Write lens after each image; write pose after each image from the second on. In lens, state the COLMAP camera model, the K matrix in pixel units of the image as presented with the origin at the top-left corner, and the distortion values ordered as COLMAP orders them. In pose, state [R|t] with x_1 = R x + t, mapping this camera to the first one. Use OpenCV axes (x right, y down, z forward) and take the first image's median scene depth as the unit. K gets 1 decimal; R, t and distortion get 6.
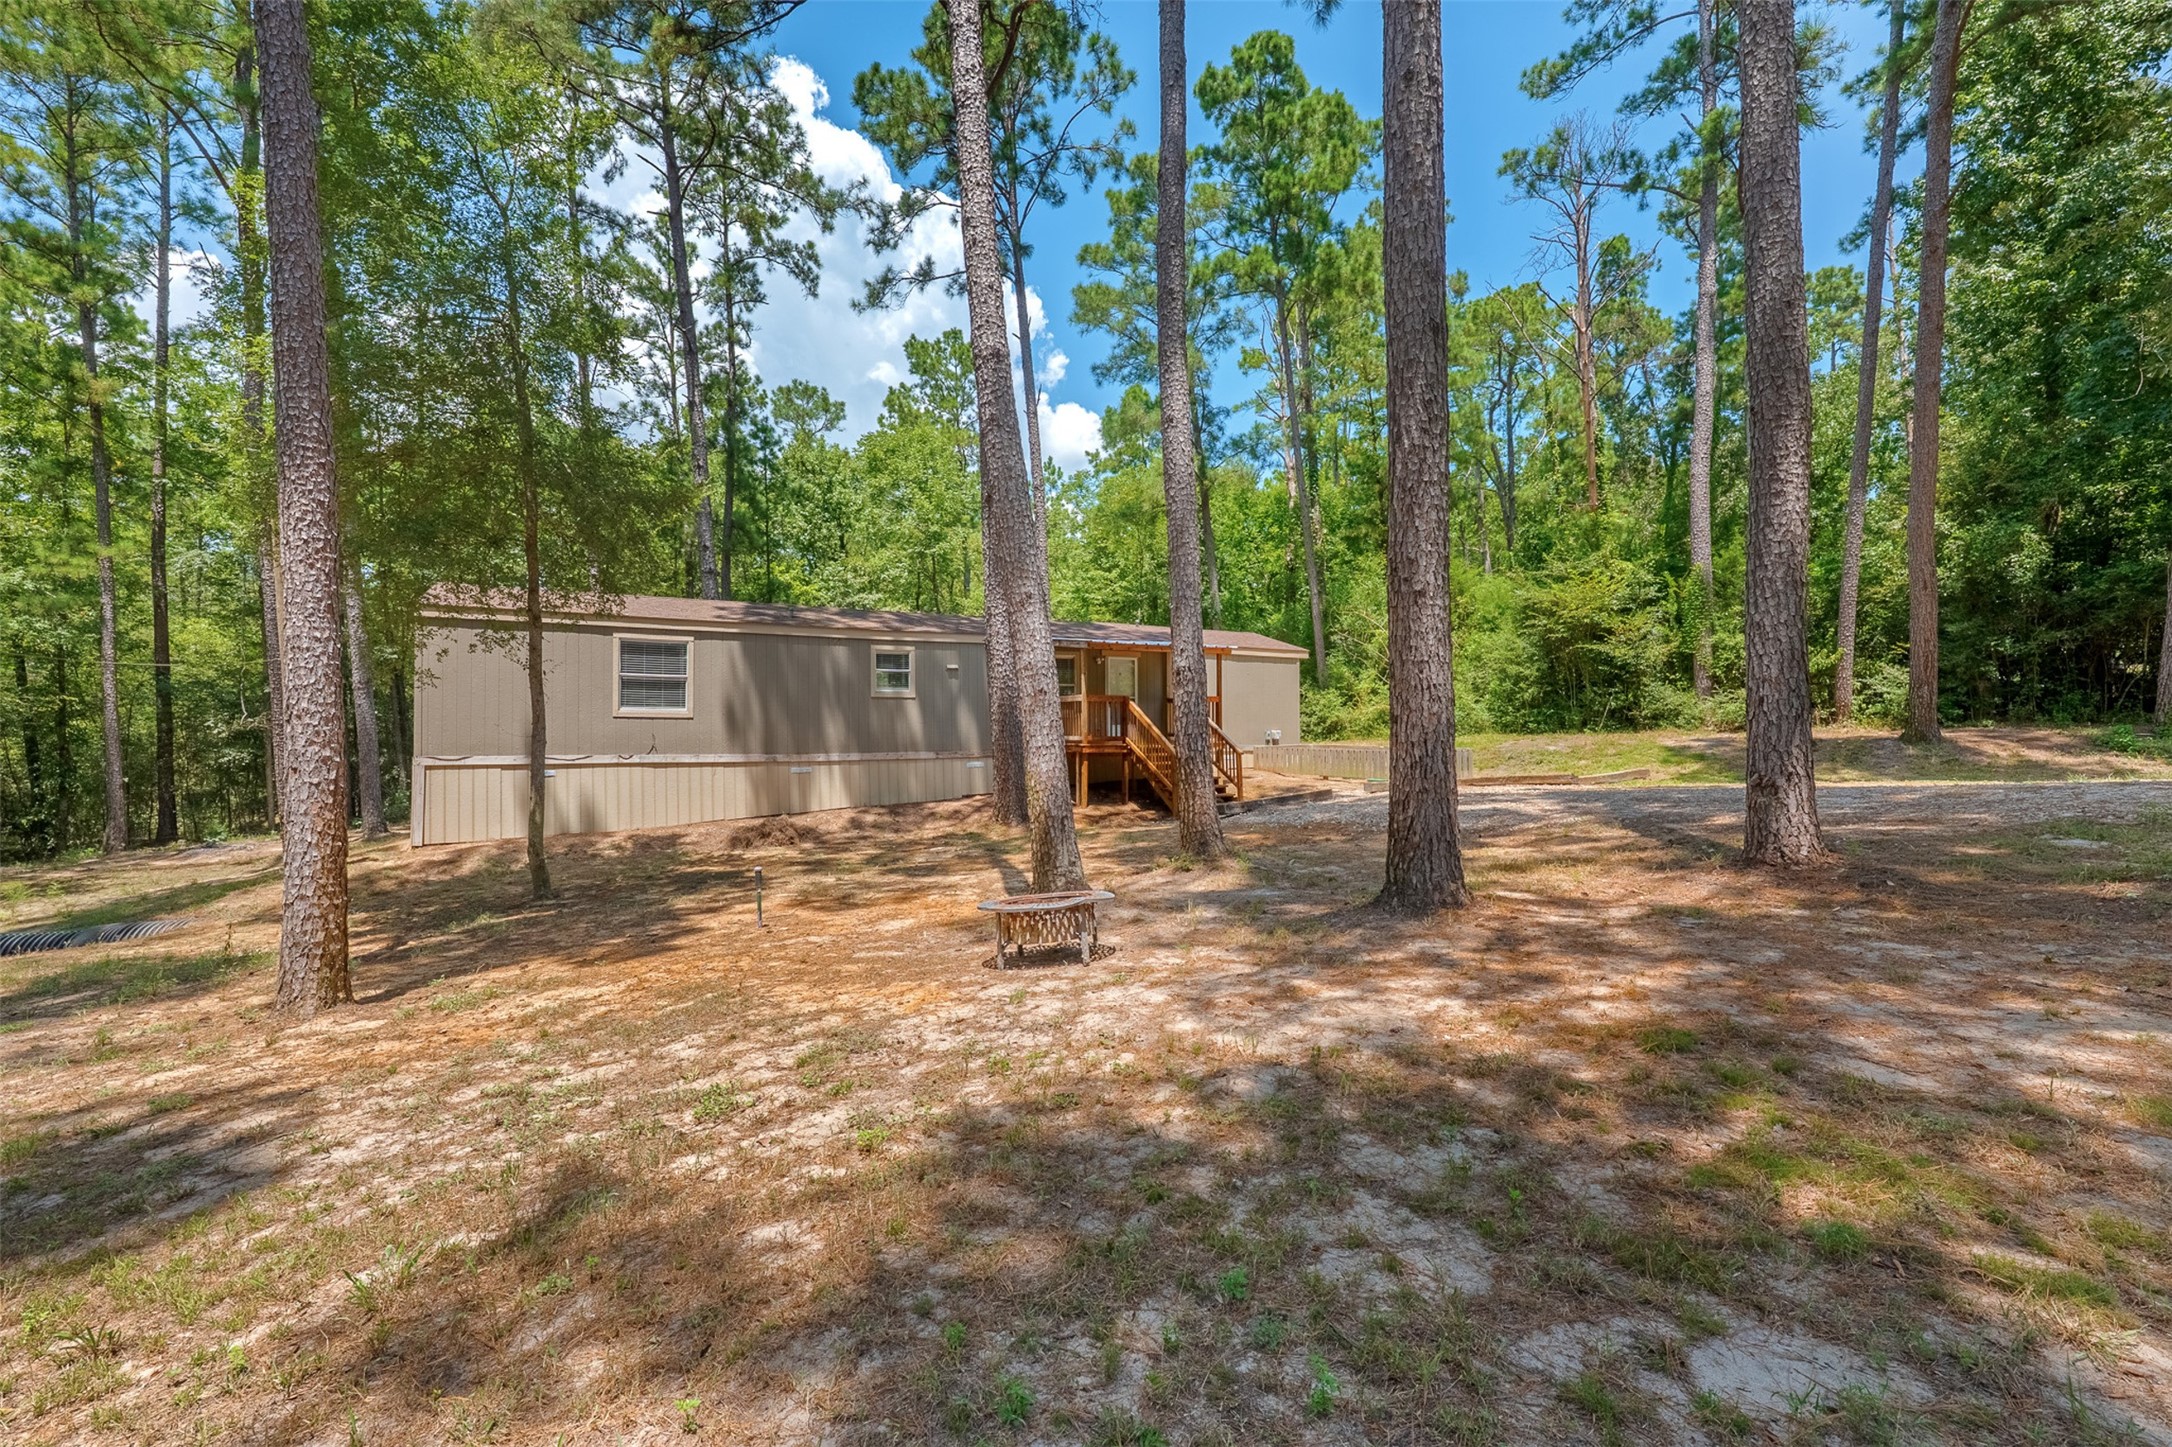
lens RADIAL K [[894.2, 0, 1086.0], [0, 894.2, 723.5], [0, 0, 1]] dist [-0.012911, -0.000059]
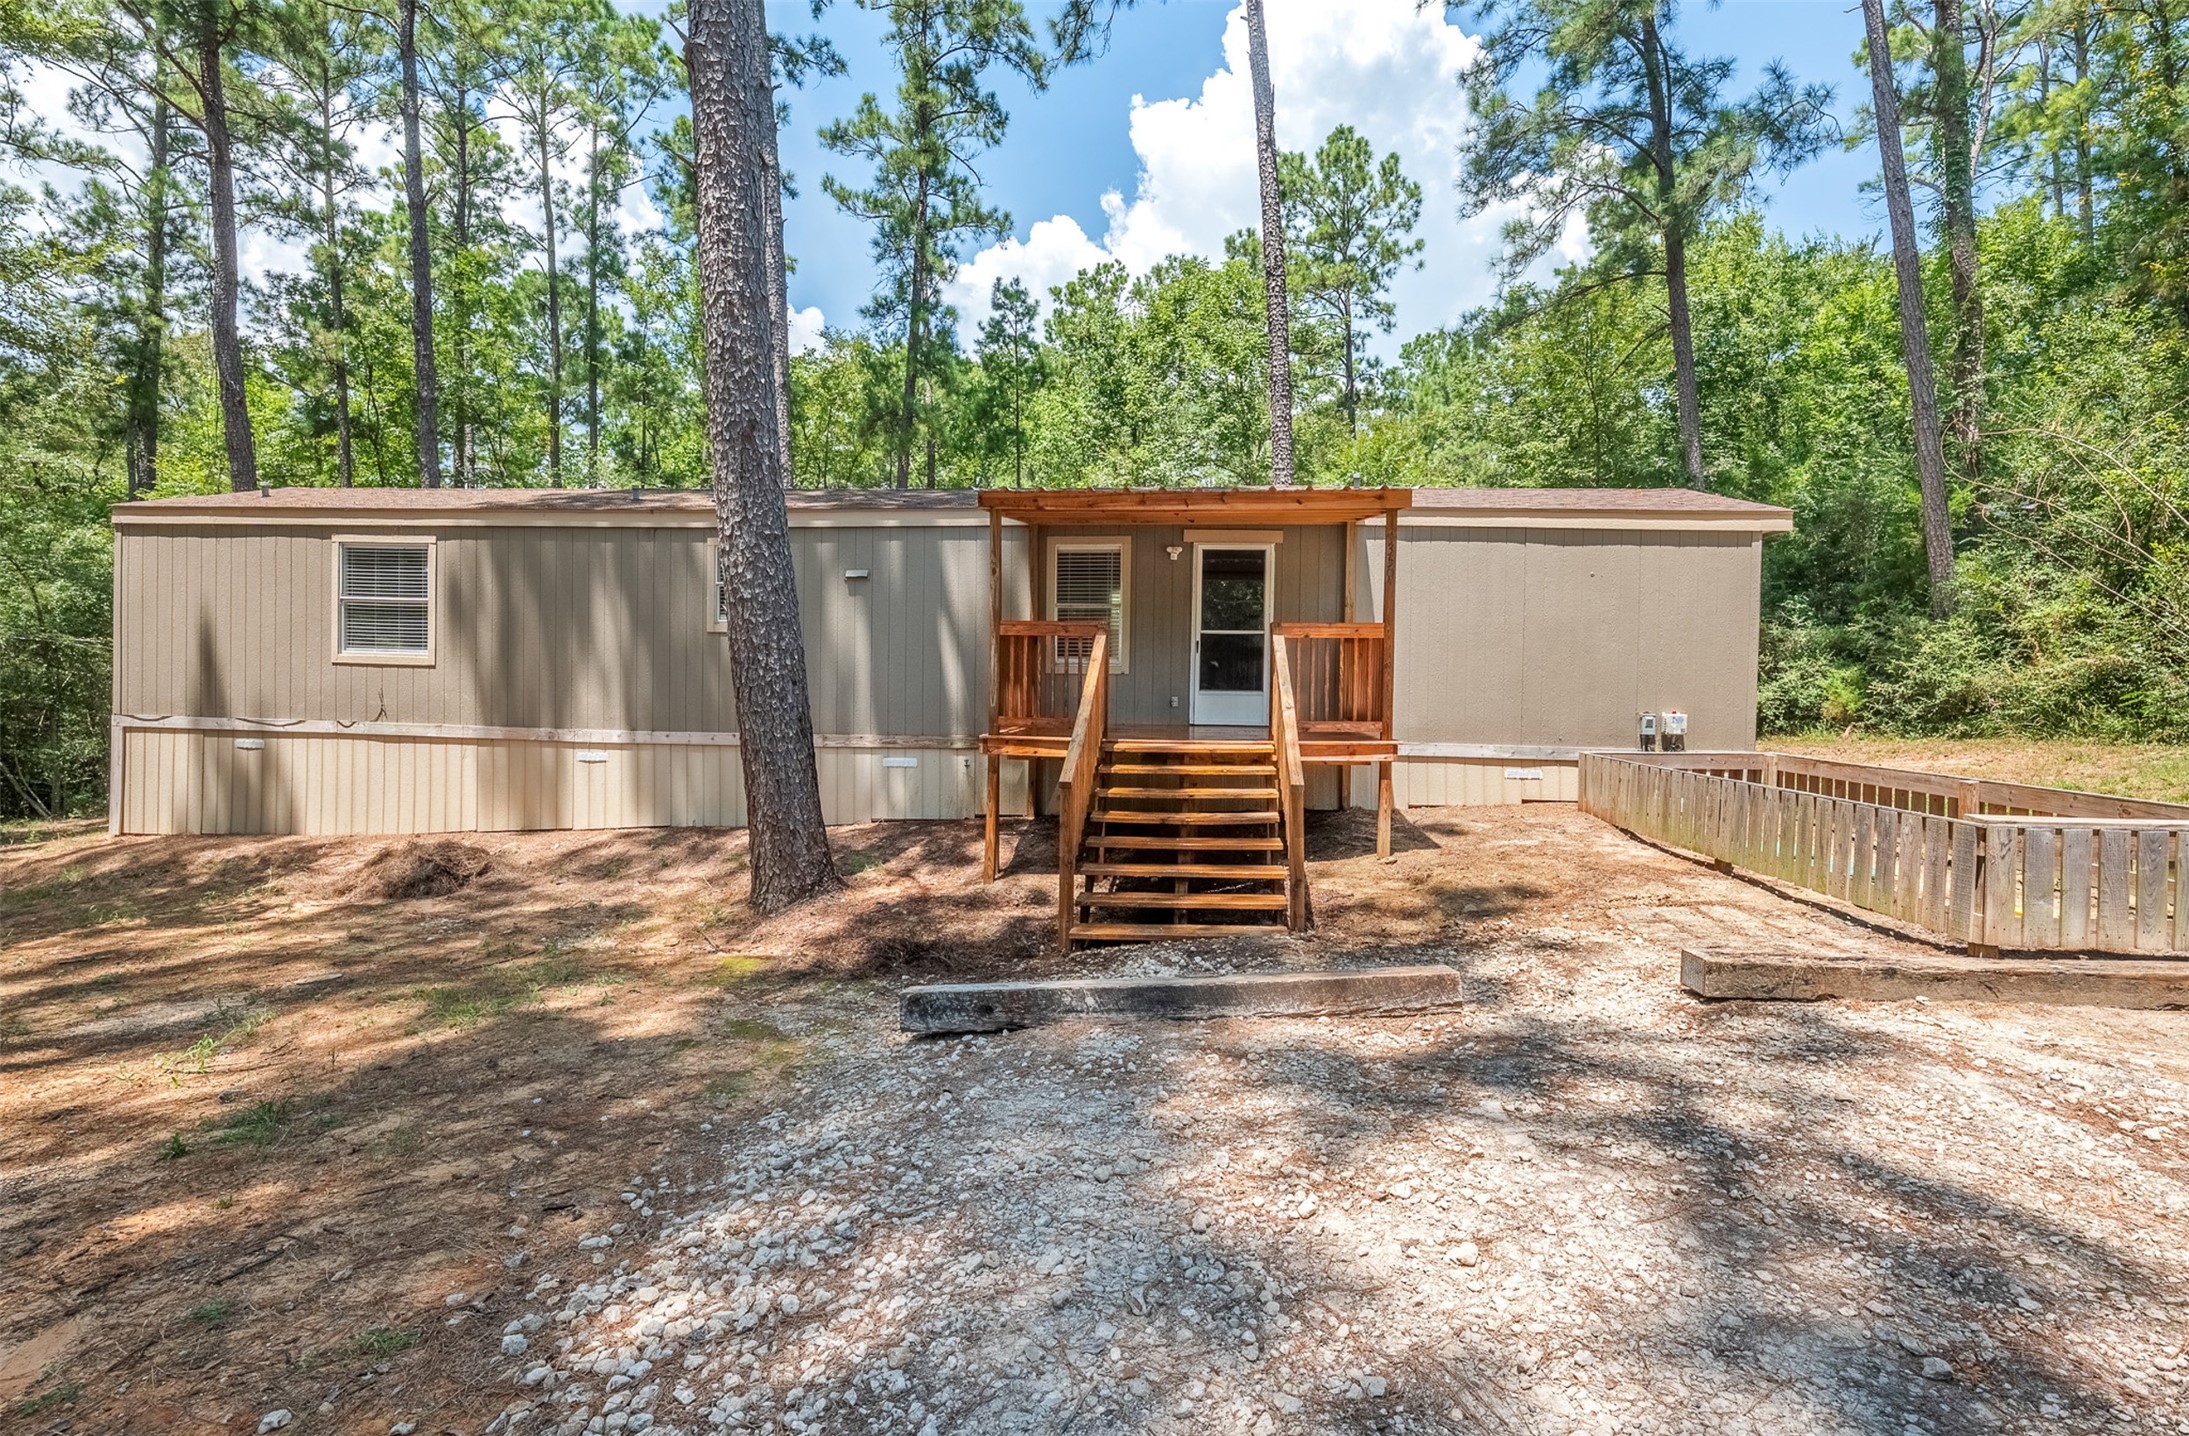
lens RADIAL K [[916.9, 0, 1107.6], [0, 916.9, 725.1], [0, 0, 1]] dist [-0.011470, -0.000011]
pose [[0.835680, 0.045325, -0.547343, 0.313290], [-0.016863, 0.998236, 0.056918, -0.009080], [0.548957, -0.038335, 0.834971, 0.722297]]
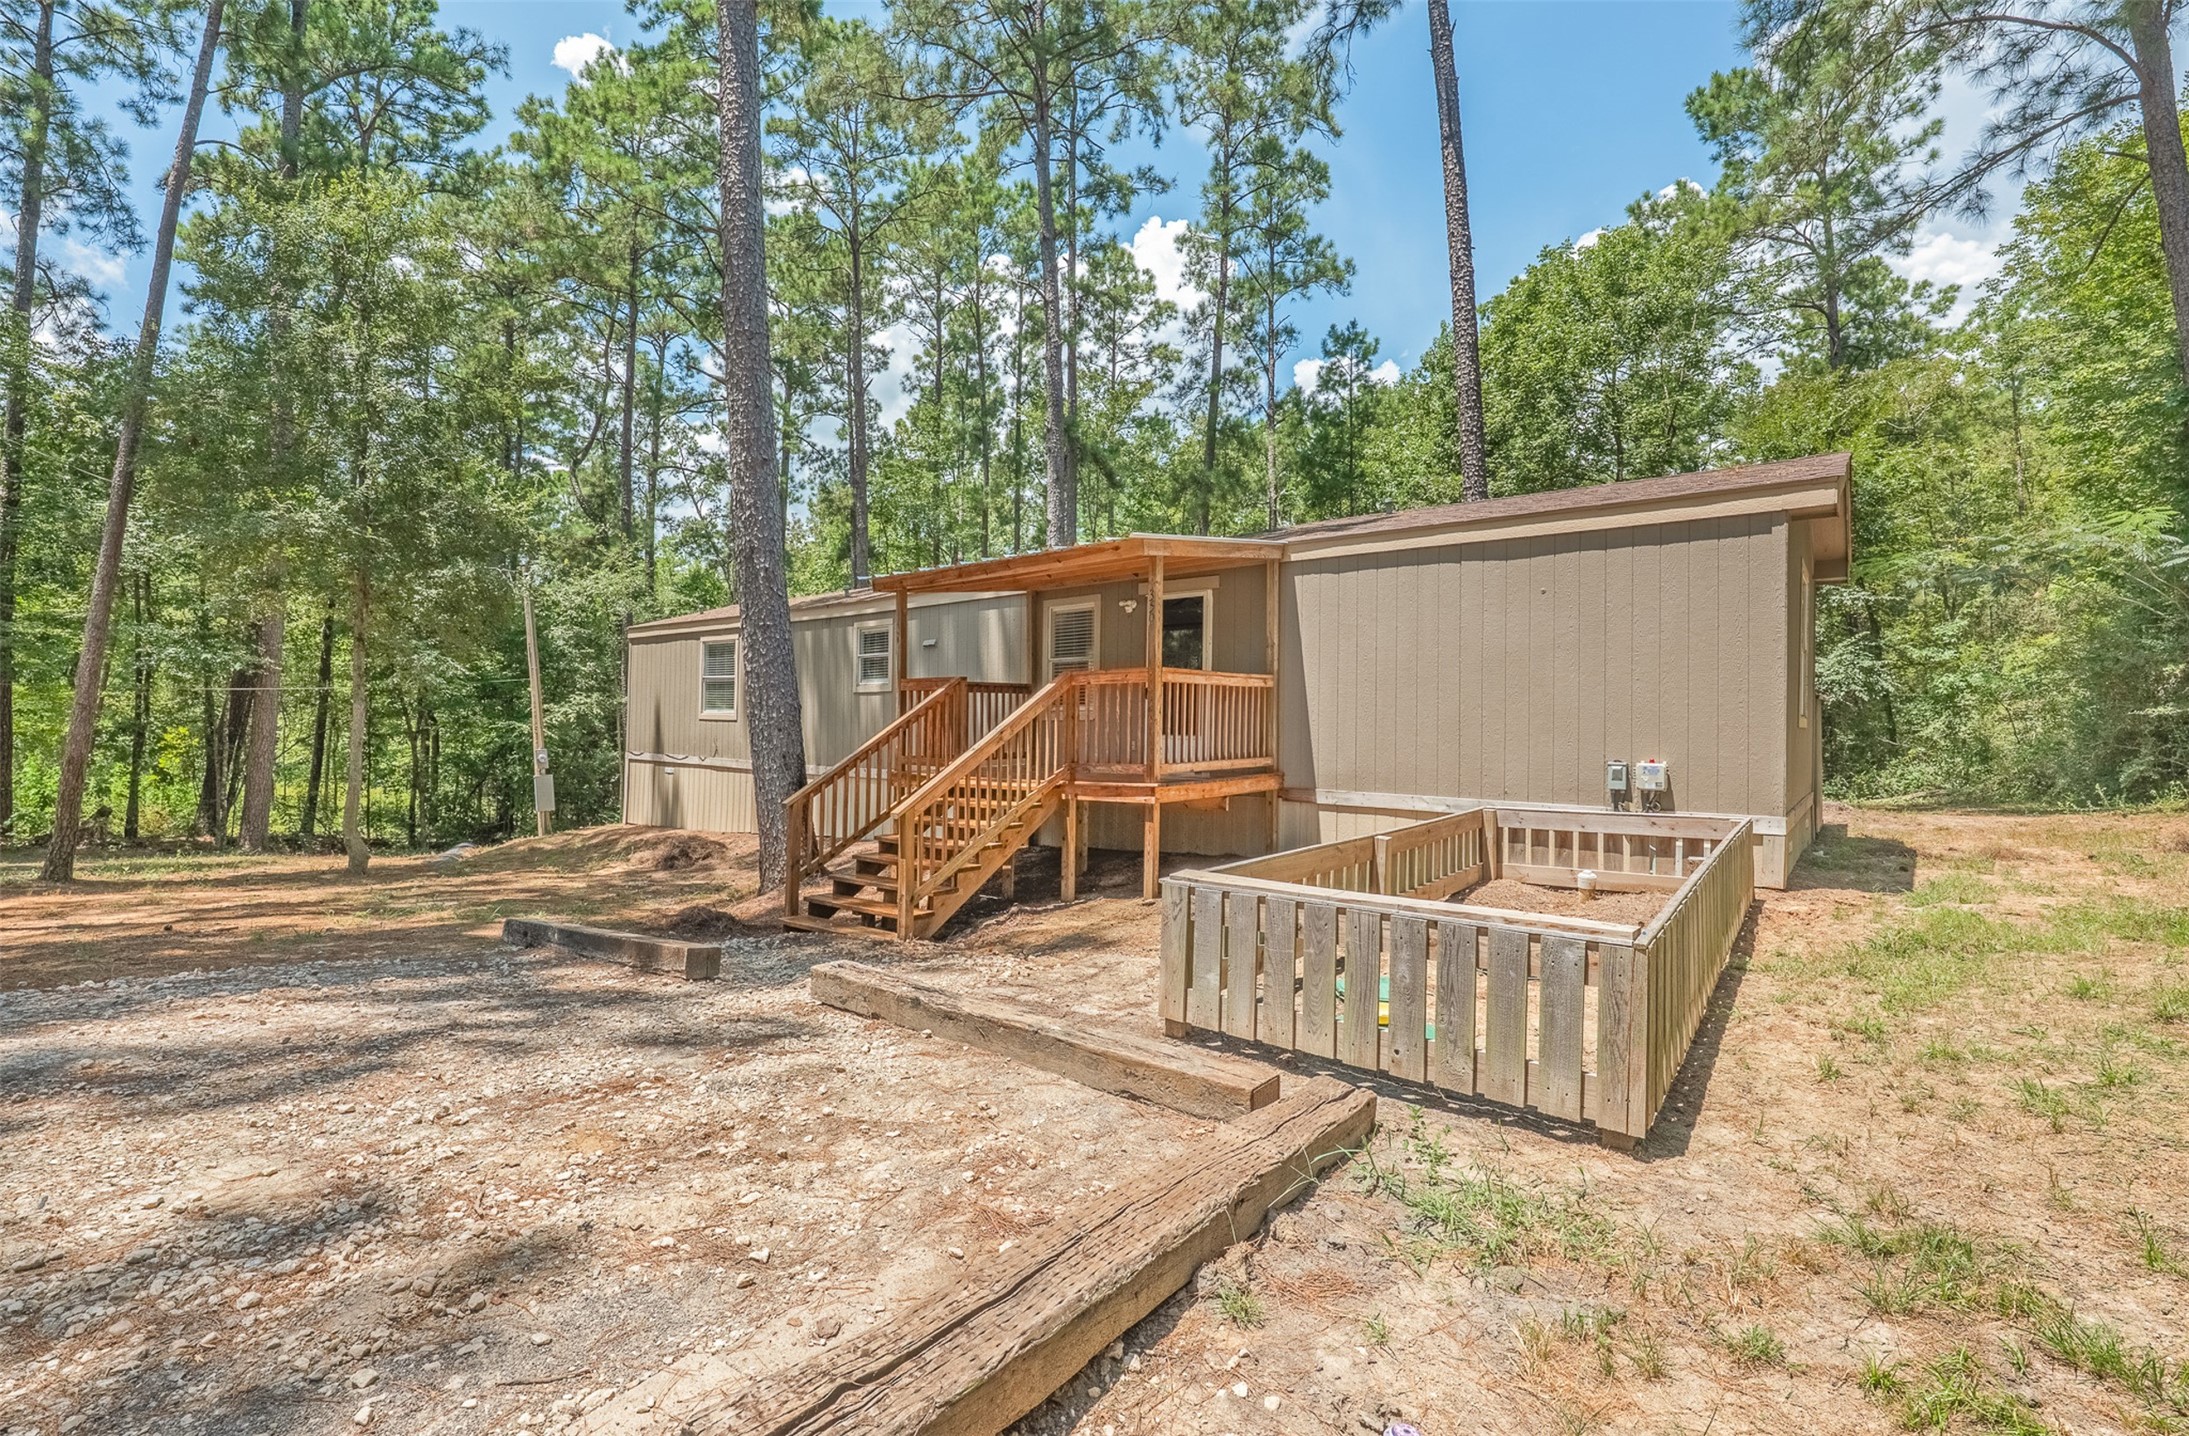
lens RADIAL K [[931.2, 0, 1094.5], [0, 931.2, 718.0], [0, 0, 1]] dist [-0.002717, -0.000168]
pose [[0.378119, 0.003631, -0.925750, 0.607146], [-0.000751, 0.999993, 0.003616, -0.012391], [0.925757, -0.000672, 0.378119, 0.979843]]
